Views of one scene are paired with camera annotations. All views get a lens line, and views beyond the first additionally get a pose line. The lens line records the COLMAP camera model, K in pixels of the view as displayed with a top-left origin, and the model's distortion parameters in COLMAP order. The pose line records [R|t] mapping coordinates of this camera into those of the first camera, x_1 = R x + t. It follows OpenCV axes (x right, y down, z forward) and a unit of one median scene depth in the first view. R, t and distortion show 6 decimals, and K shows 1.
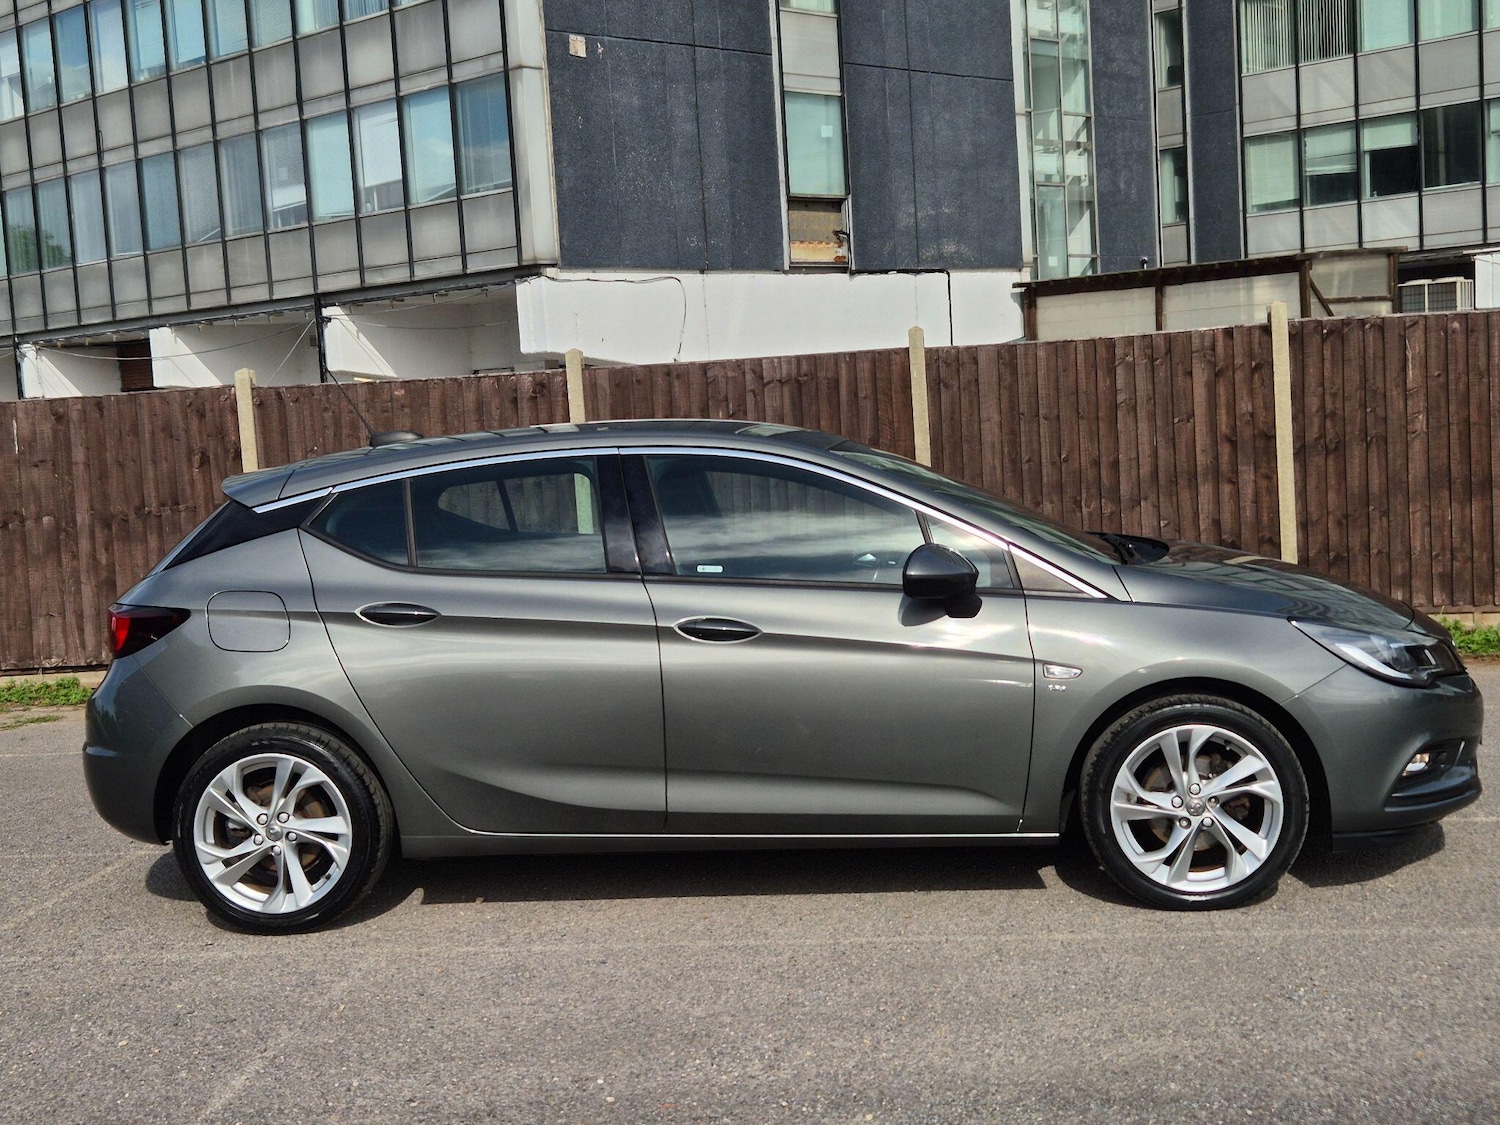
lens RADIAL K [[2035.2, 0, 744.2], [0, 2035.2, 578.3], [0, 0, 1]] dist [0.115630, -0.195860]
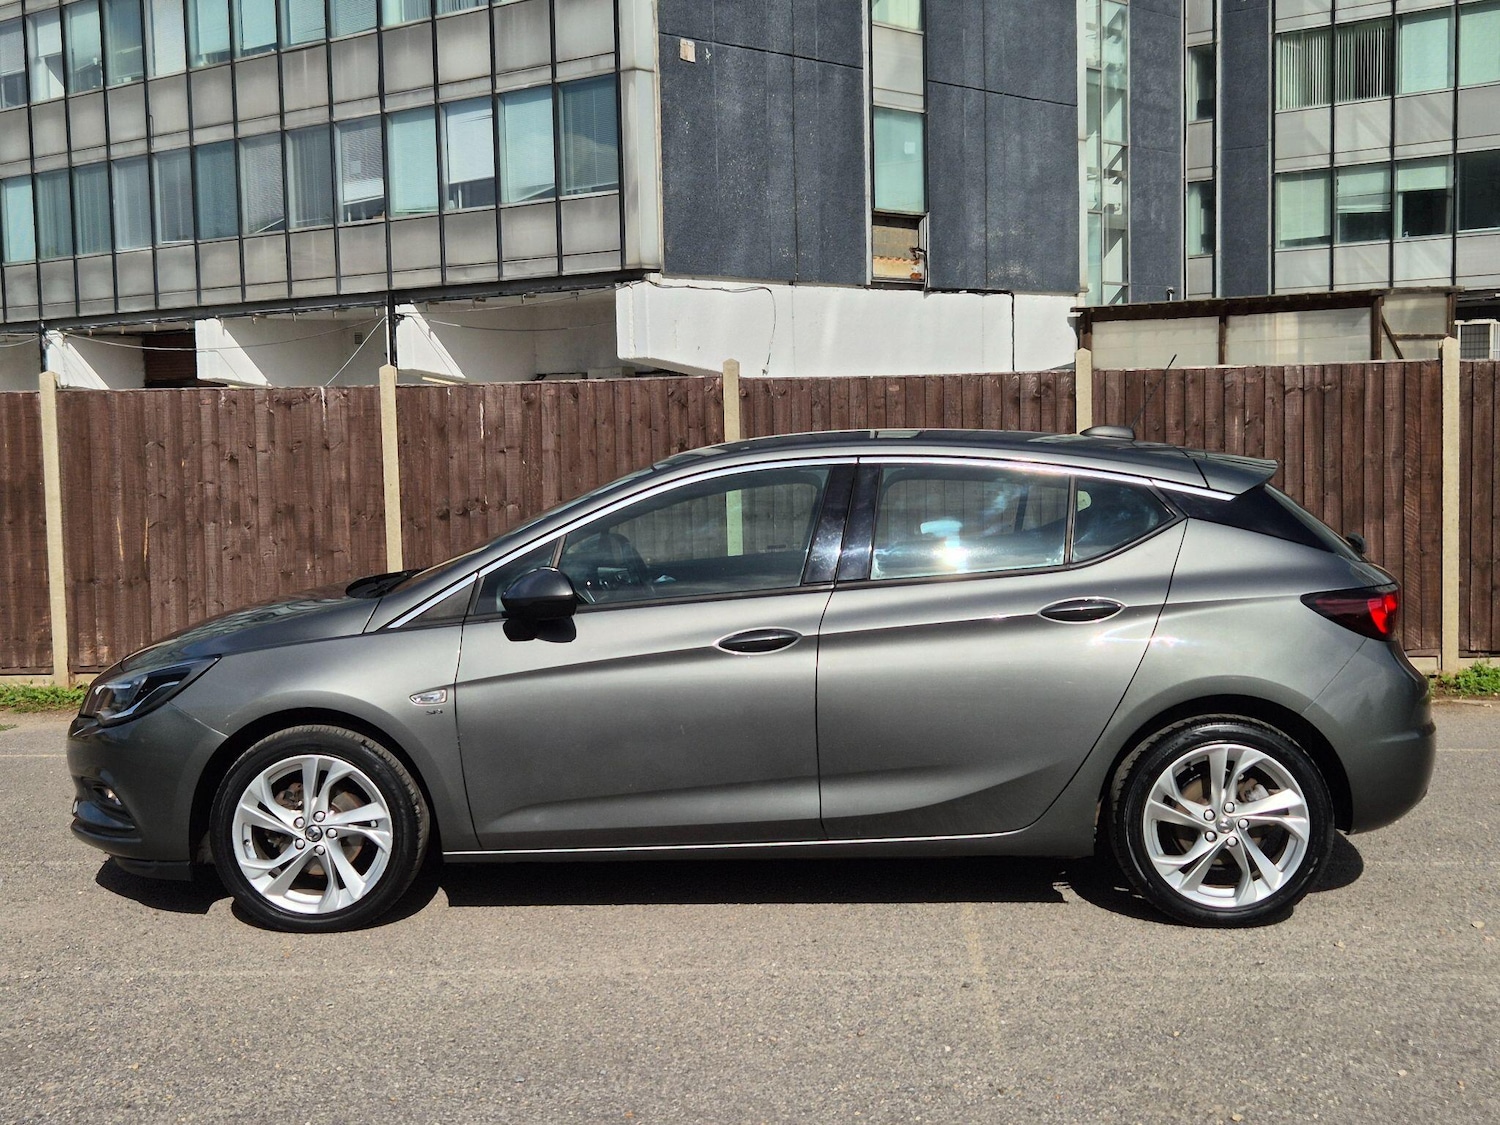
lens RADIAL K [[2035.2, 0, 744.2], [0, 2035.2, 578.3], [0, 0, 1]] dist [0.115630, -0.195860]
pose [[0.997790, 0.032014, 0.058221, -0.099026], [-0.031477, 0.999453, -0.010126, 0.003624], [-0.058513, 0.008271, 0.998252, 0.014611]]
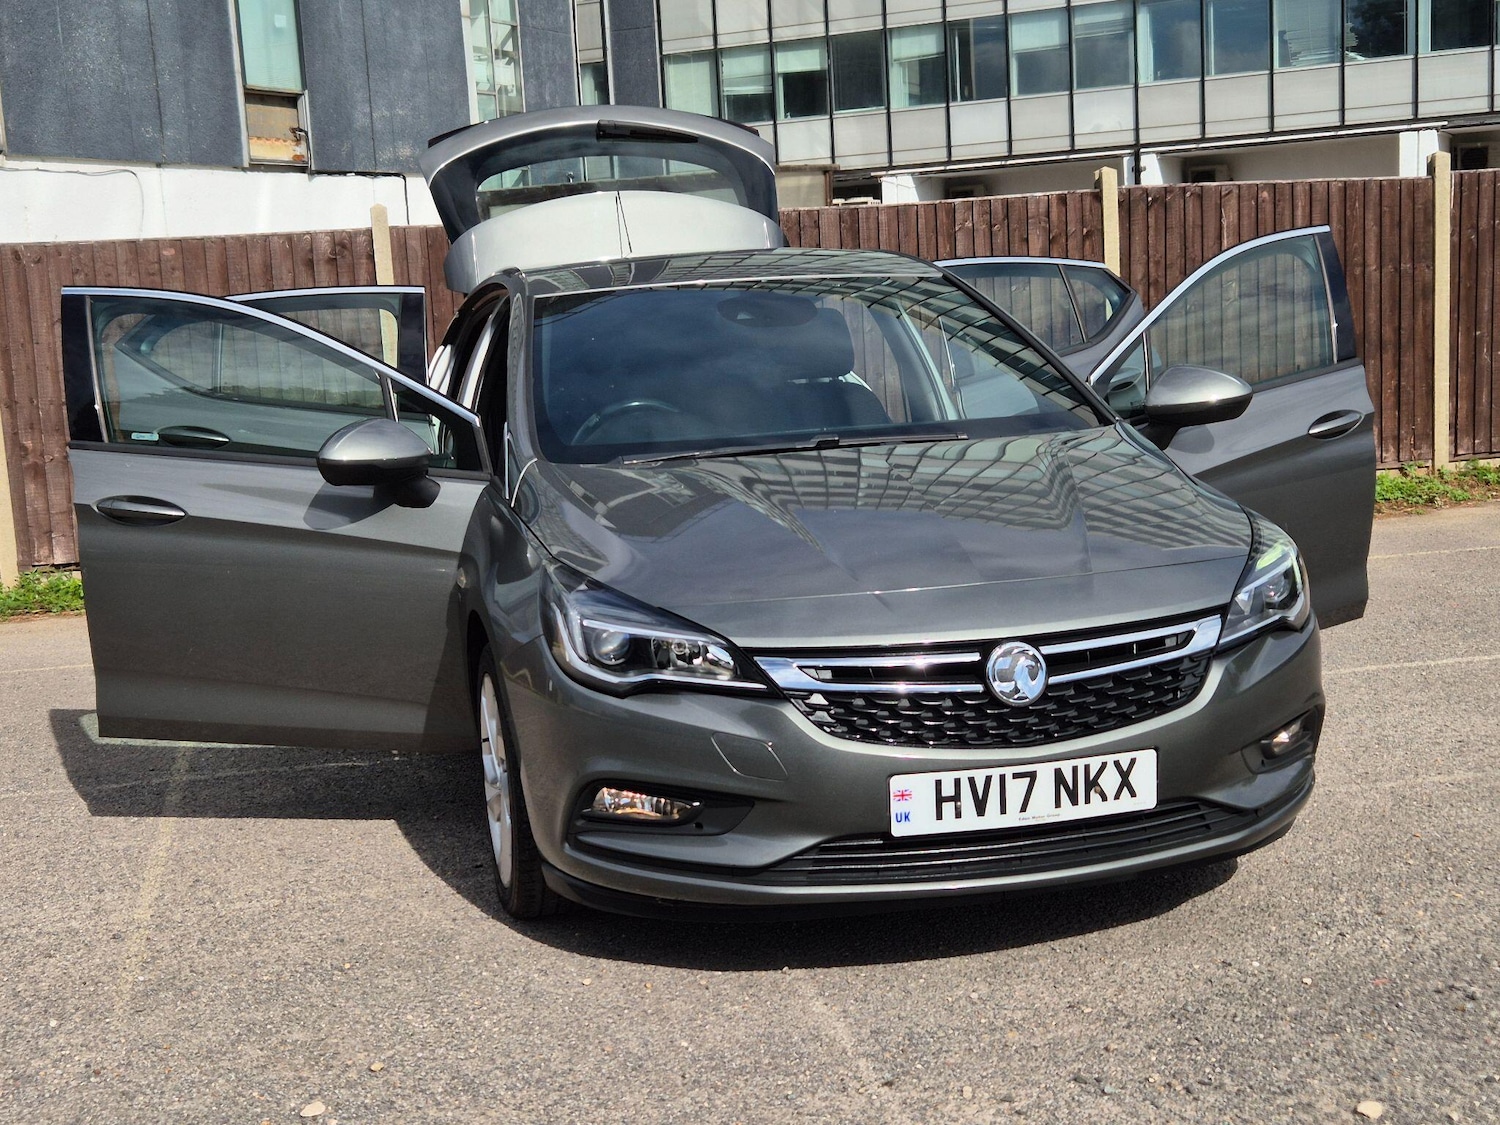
lens RADIAL K [[2010.5, 0, 736.4], [0, 2010.5, 600.8], [0, 0, 1]] dist [0.091669, -0.116525]
pose [[0.947722, -0.043940, 0.316057, -0.073939], [0.028690, 0.998196, 0.052746, 0.005832], [-0.317804, -0.040921, 0.947273, 0.037090]]
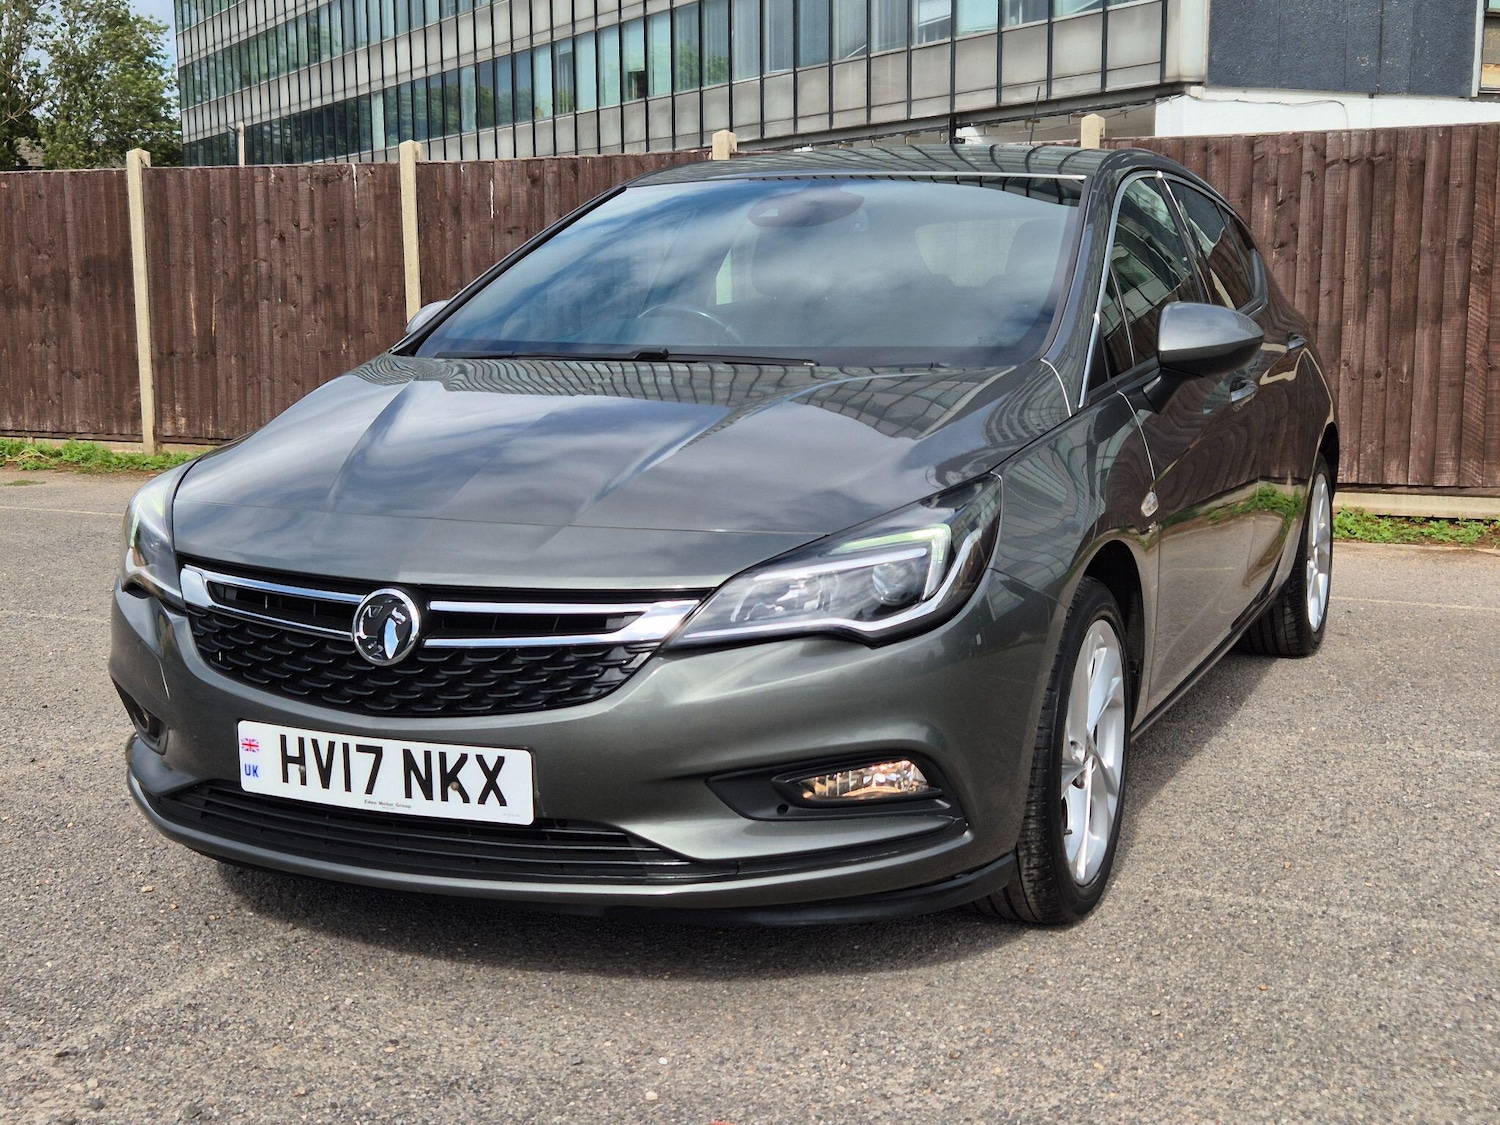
lens RADIAL K [[2027.5, 0, 766.9], [0, 2027.5, 574.3], [0, 0, 1]] dist [0.094877, -0.119117]
pose [[0.948516, 0.098741, -0.300945, 0.019413], [-0.077414, 0.993620, 0.082017, 0.004870], [0.307123, -0.054497, 0.950108, 0.054980]]
